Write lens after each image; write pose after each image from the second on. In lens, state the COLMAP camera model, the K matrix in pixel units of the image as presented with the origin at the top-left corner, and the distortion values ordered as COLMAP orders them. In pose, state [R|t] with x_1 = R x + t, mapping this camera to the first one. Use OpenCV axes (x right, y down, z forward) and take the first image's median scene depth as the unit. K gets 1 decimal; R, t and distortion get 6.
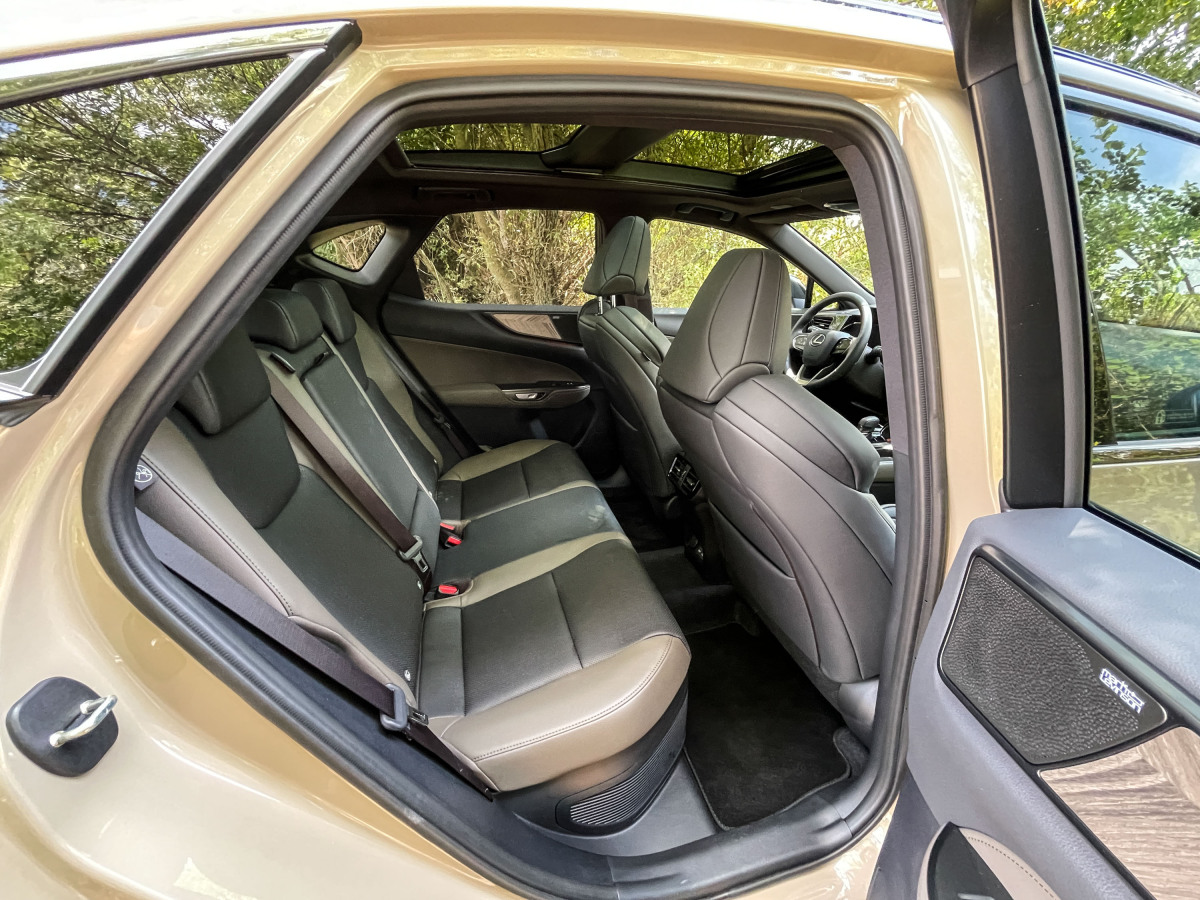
lens RADIAL K [[484.8, 0, 600.0], [0, 484.8, 450.0], [0, 0, 1]] dist [-0.006132, 0.000183]
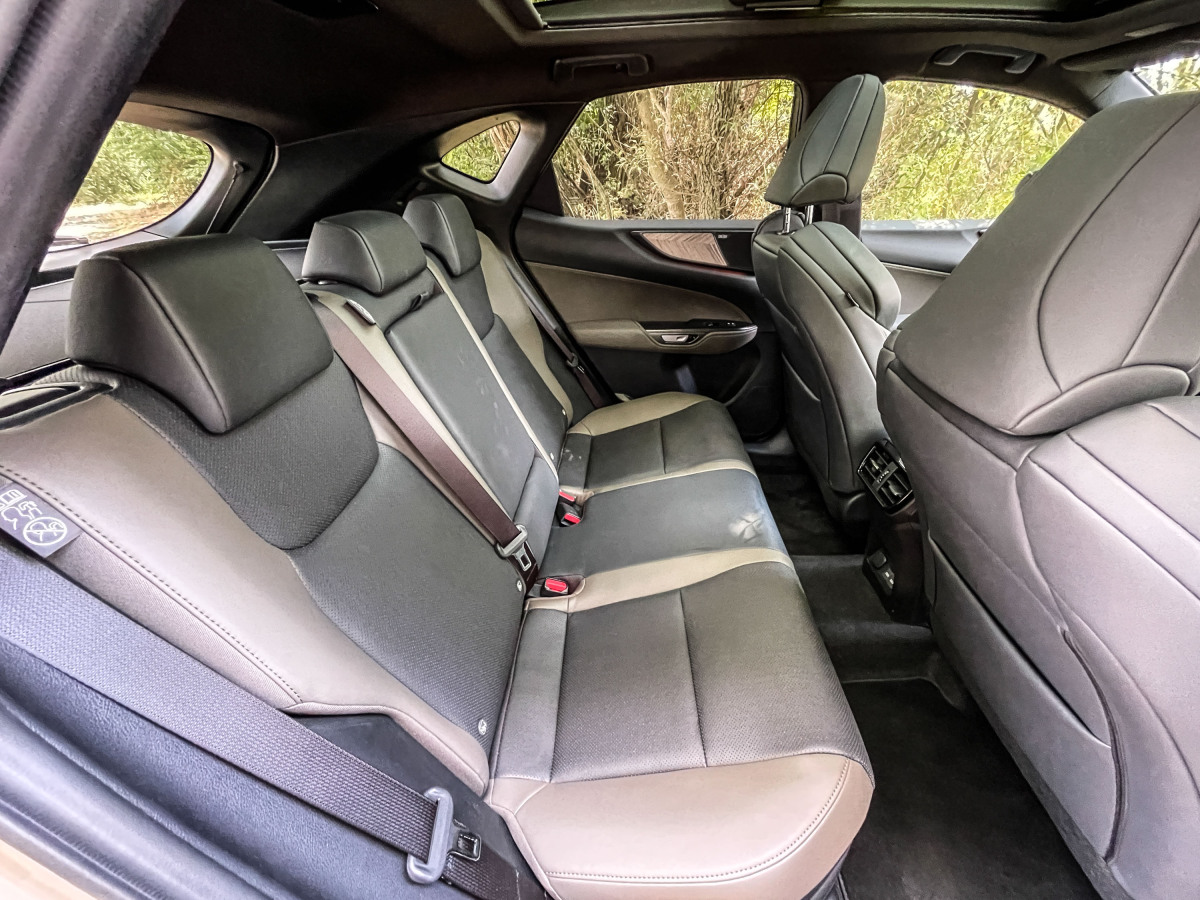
lens RADIAL K [[484.8, 0, 600.0], [0, 484.8, 450.0], [0, 0, 1]] dist [-0.006132, 0.000183]
pose [[0.951397, 0.115028, -0.285678, -0.020419], [-0.067444, 0.982931, 0.171168, -0.069647], [0.300491, -0.143582, 0.942916, 0.197481]]
